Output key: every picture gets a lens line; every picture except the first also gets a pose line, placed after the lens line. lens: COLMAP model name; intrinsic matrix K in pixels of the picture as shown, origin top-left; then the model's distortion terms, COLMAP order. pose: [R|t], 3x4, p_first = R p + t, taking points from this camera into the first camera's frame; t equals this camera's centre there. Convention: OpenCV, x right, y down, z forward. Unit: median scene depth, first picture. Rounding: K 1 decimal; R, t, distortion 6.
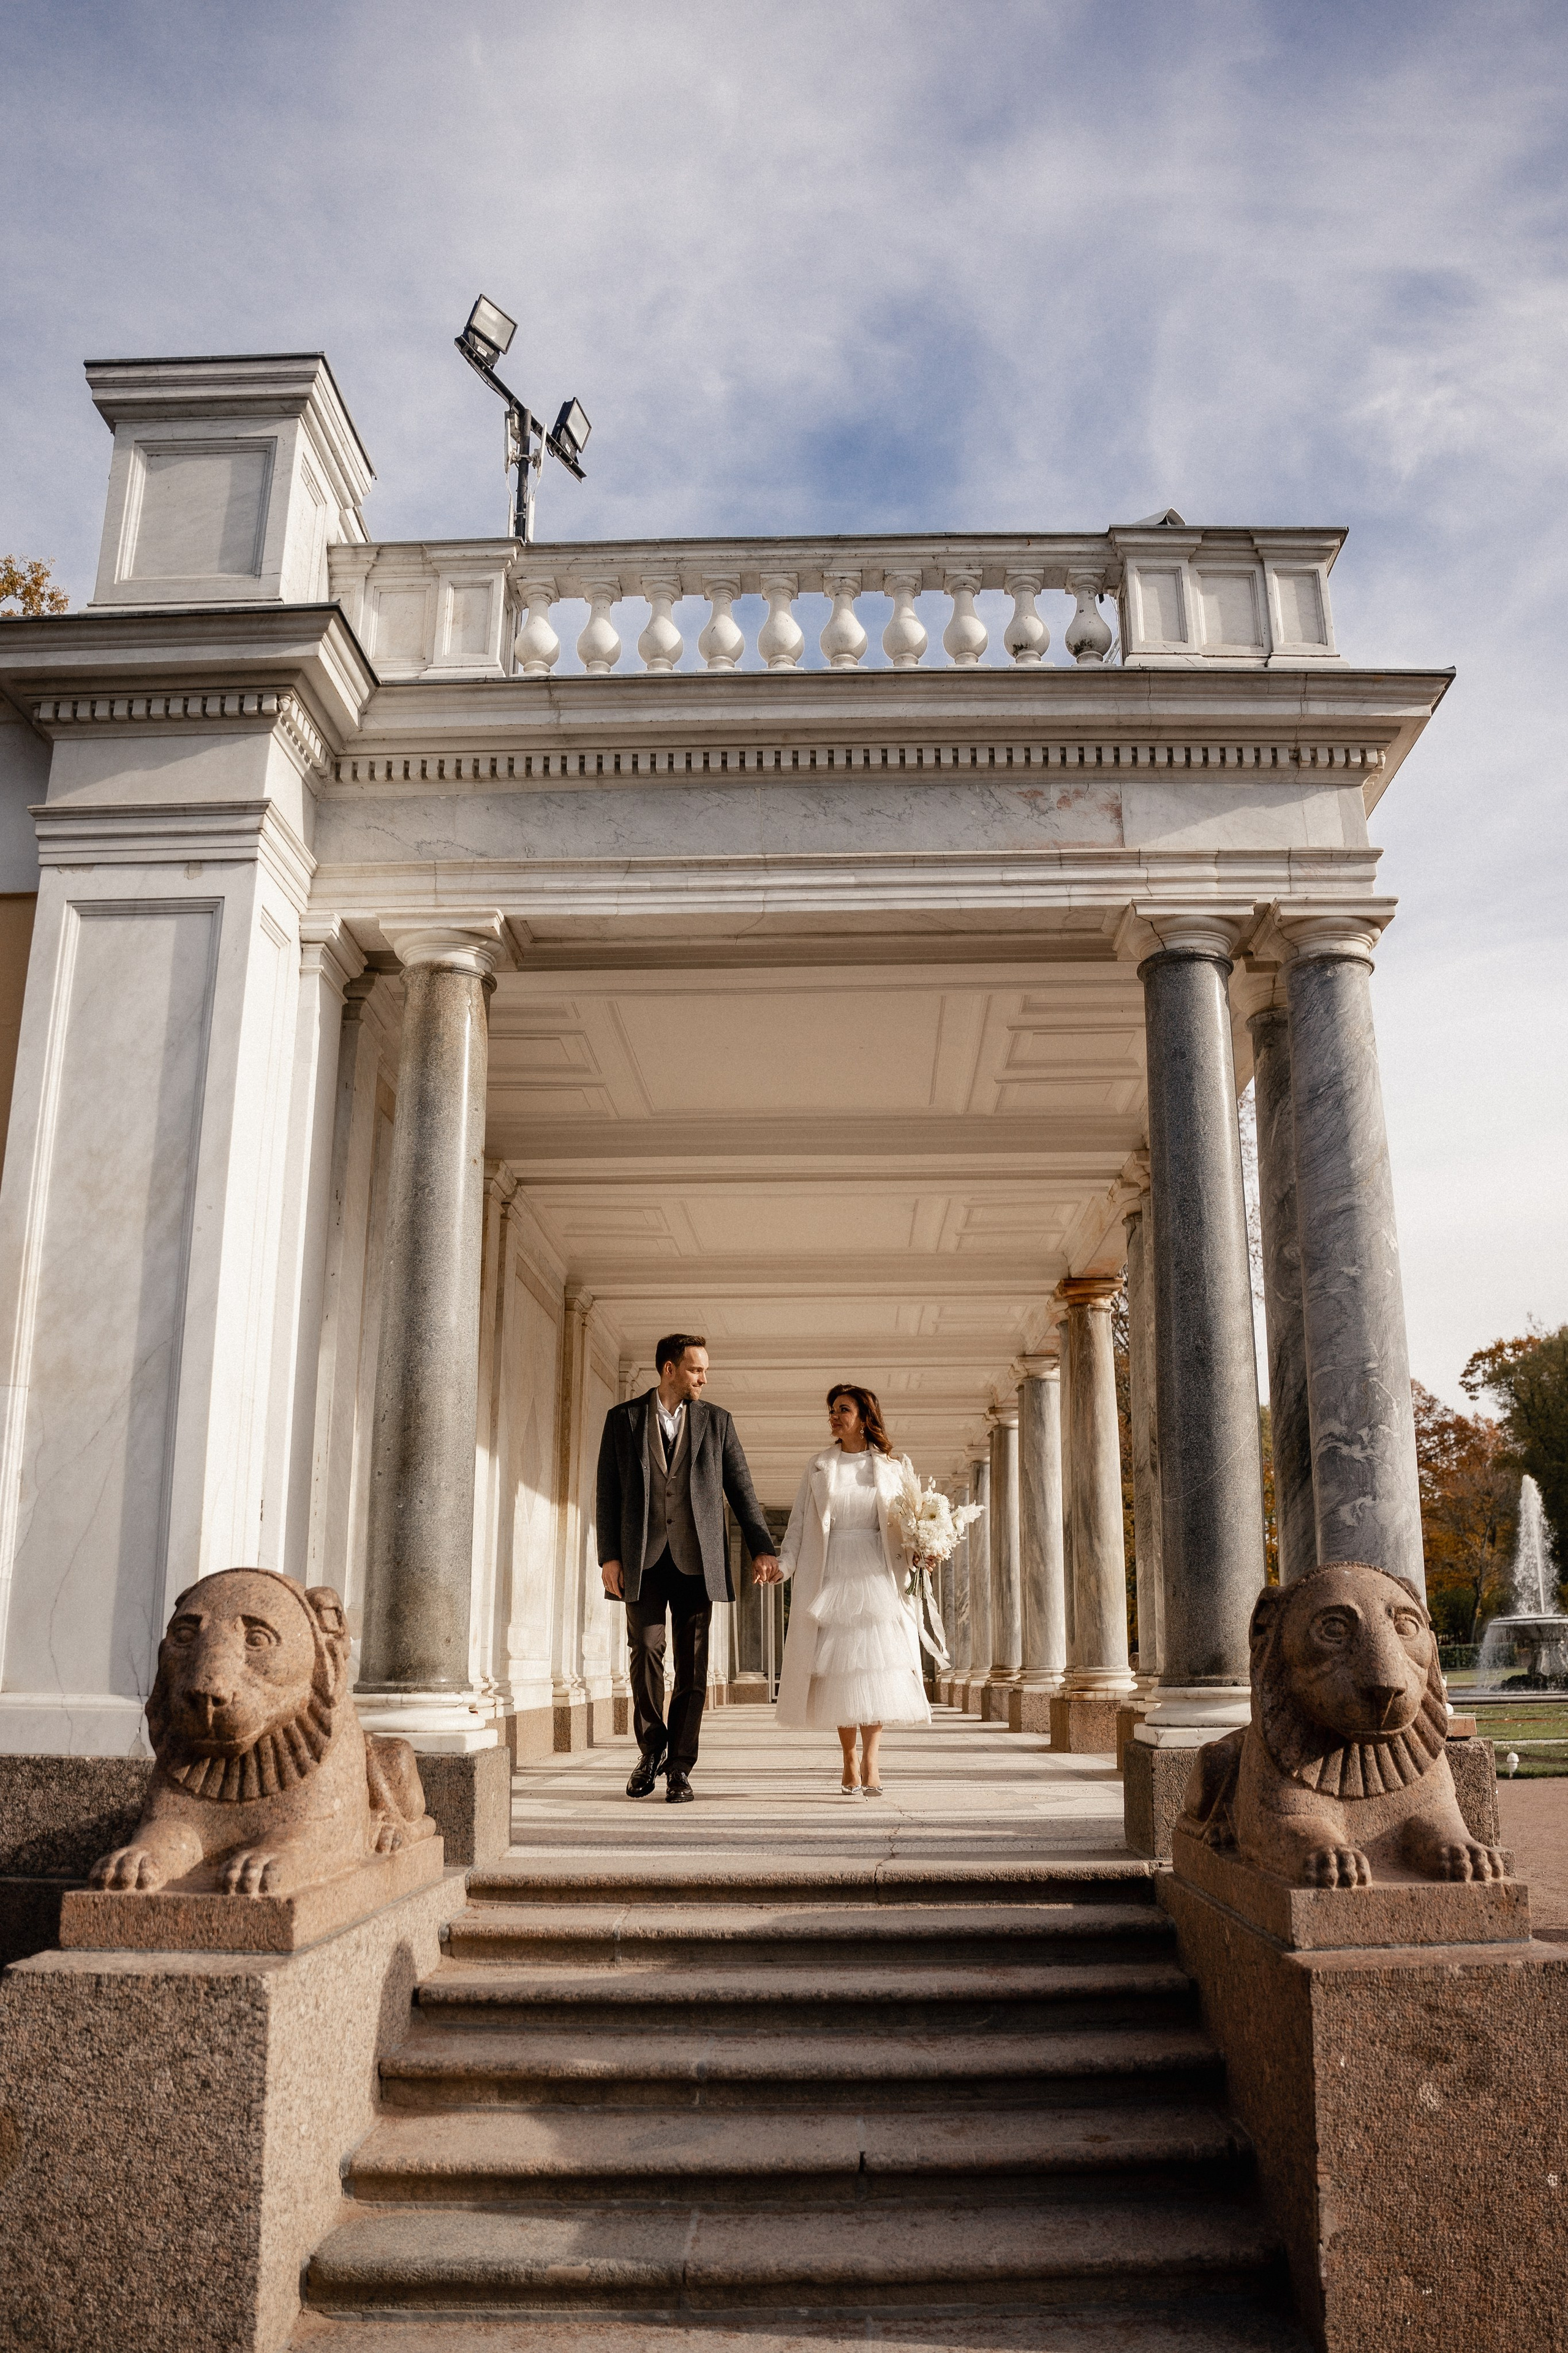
lens RADIAL K [[1704.6, 0, 791.6], [0, 1704.6, 1259.4], [0, 0, 1]] dist [-0.165828, 0.124052]
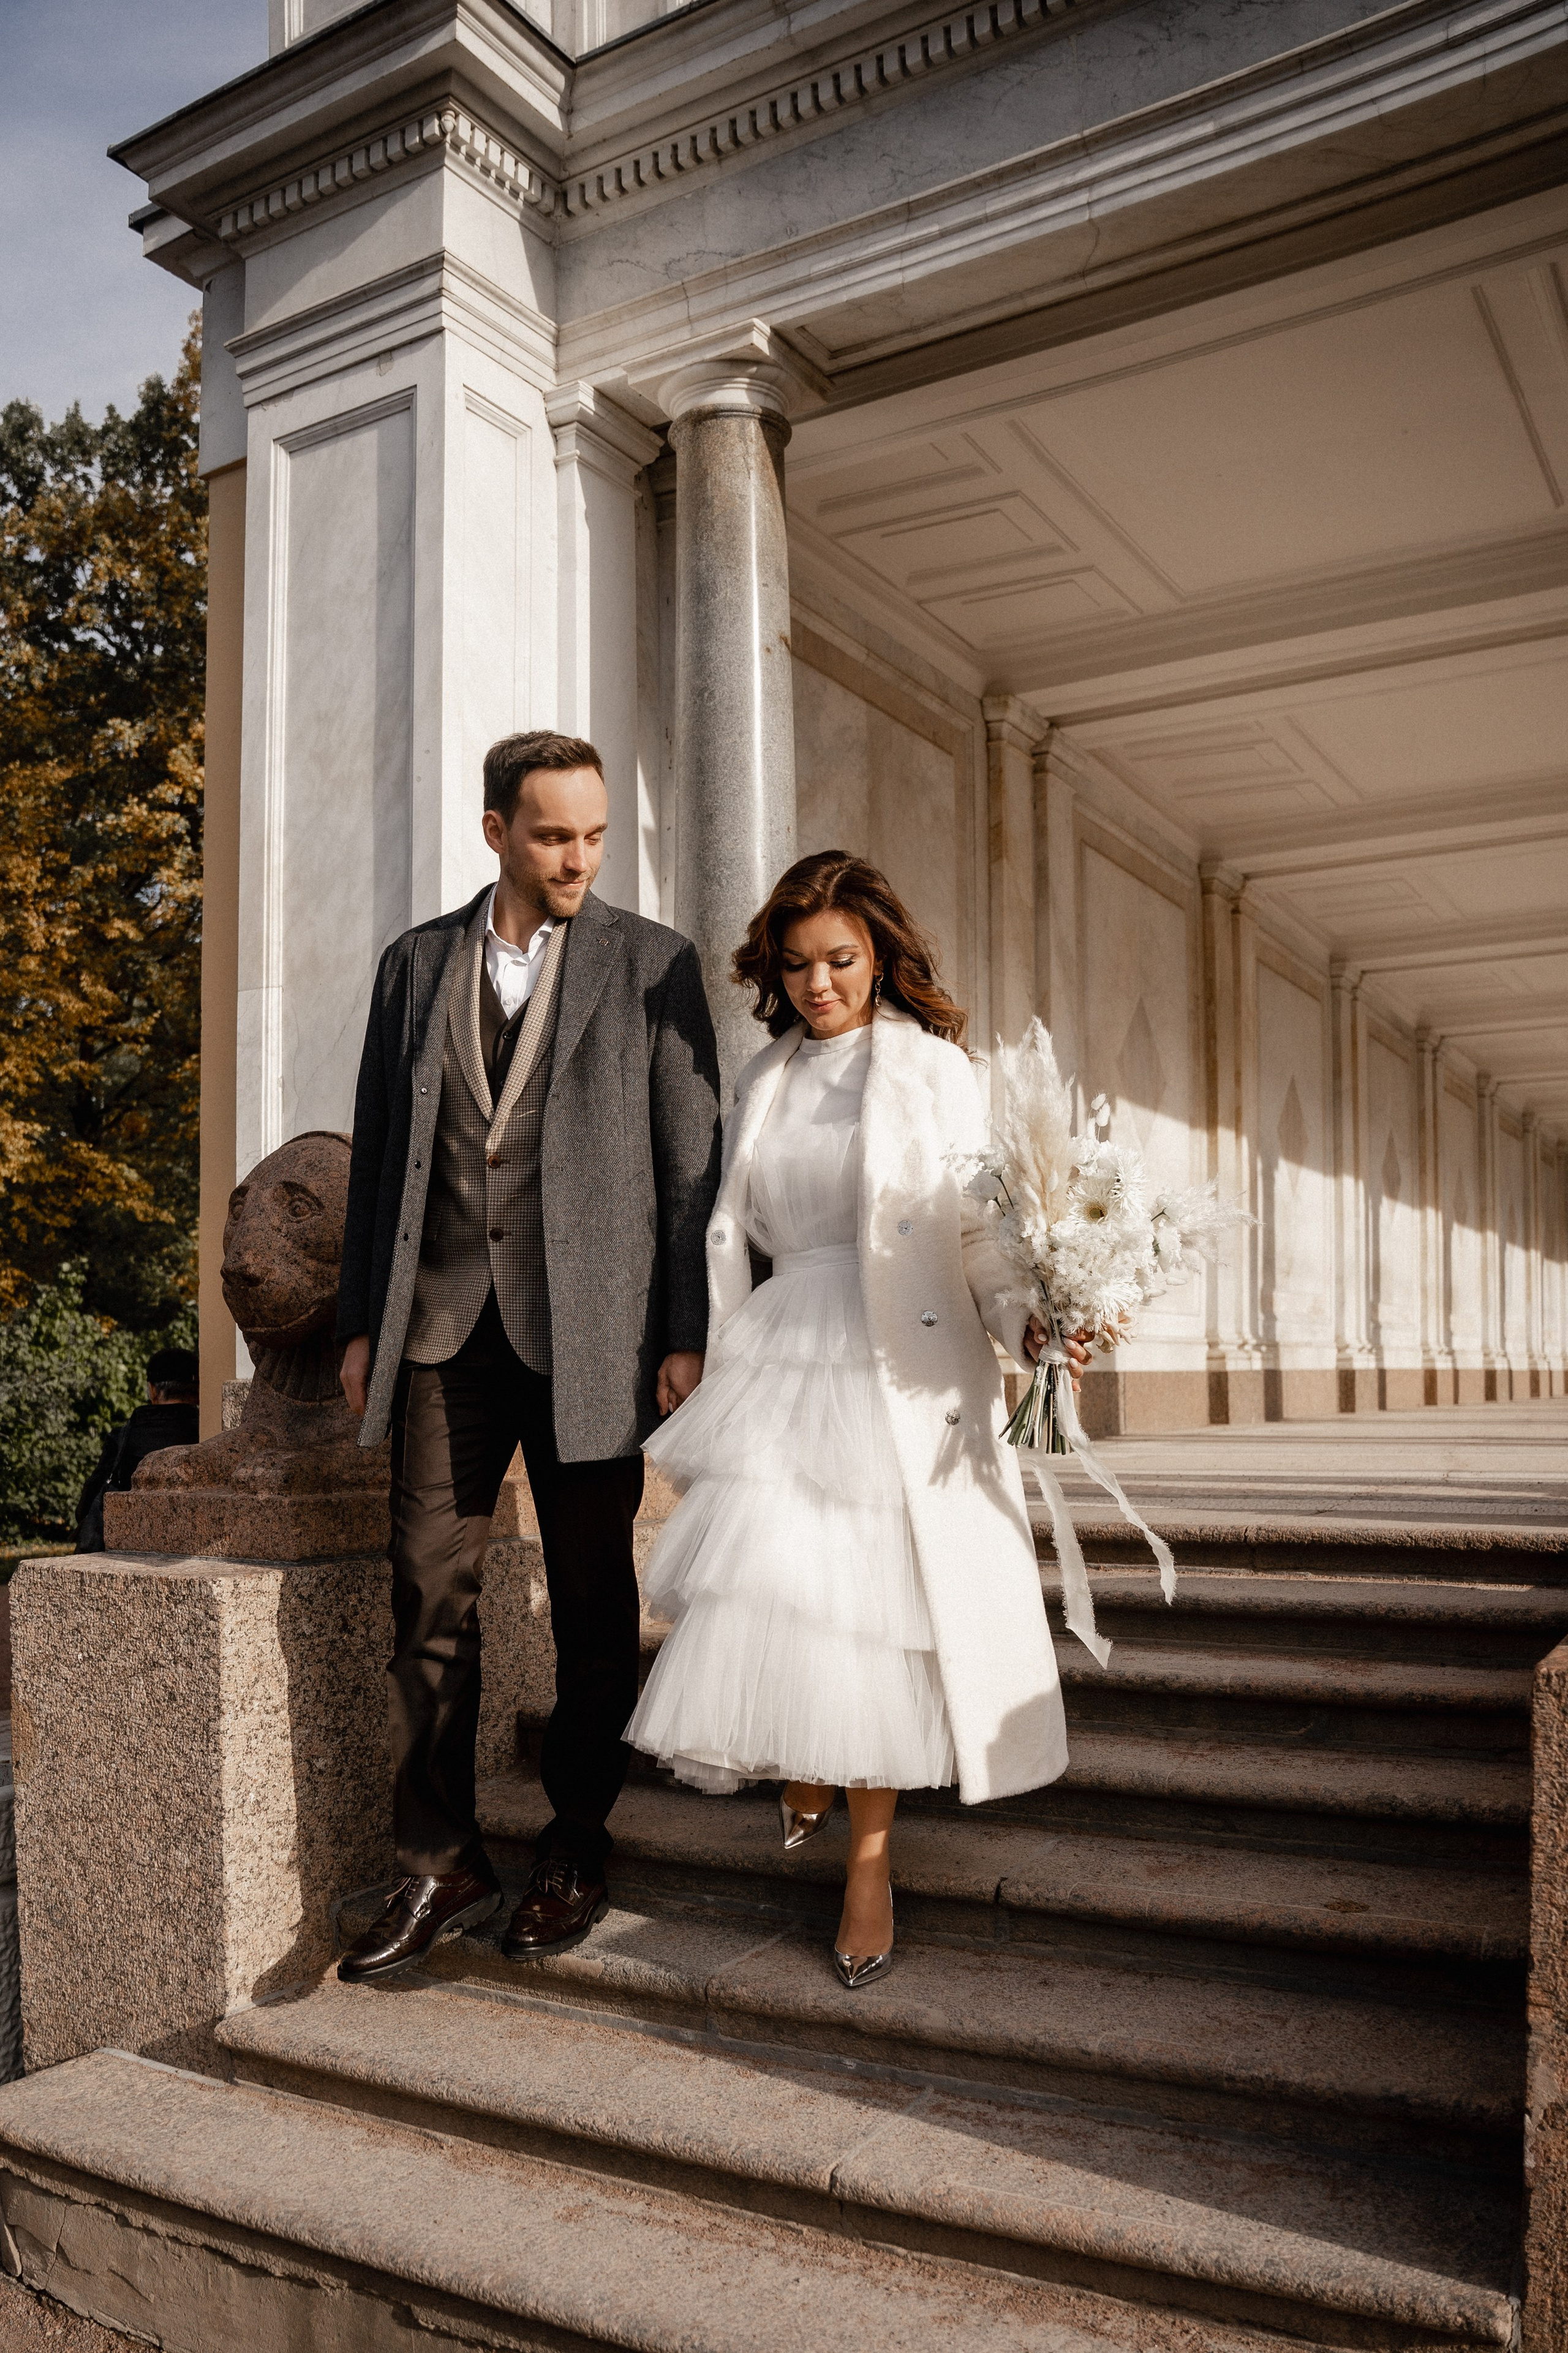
lens RADIAL K [[1871.1, 0, 638.2], [0, 1871.1, 1325.3], [0, 0, 1]] dist [-0.172519, 0.127600]
pose [[0.848448, -0.014029, -0.529092, 0.237635], [0.126457, 0.976071, 0.176904, 0.103214], [0.513949, -0.217001, 0.829920, 0.215022]]
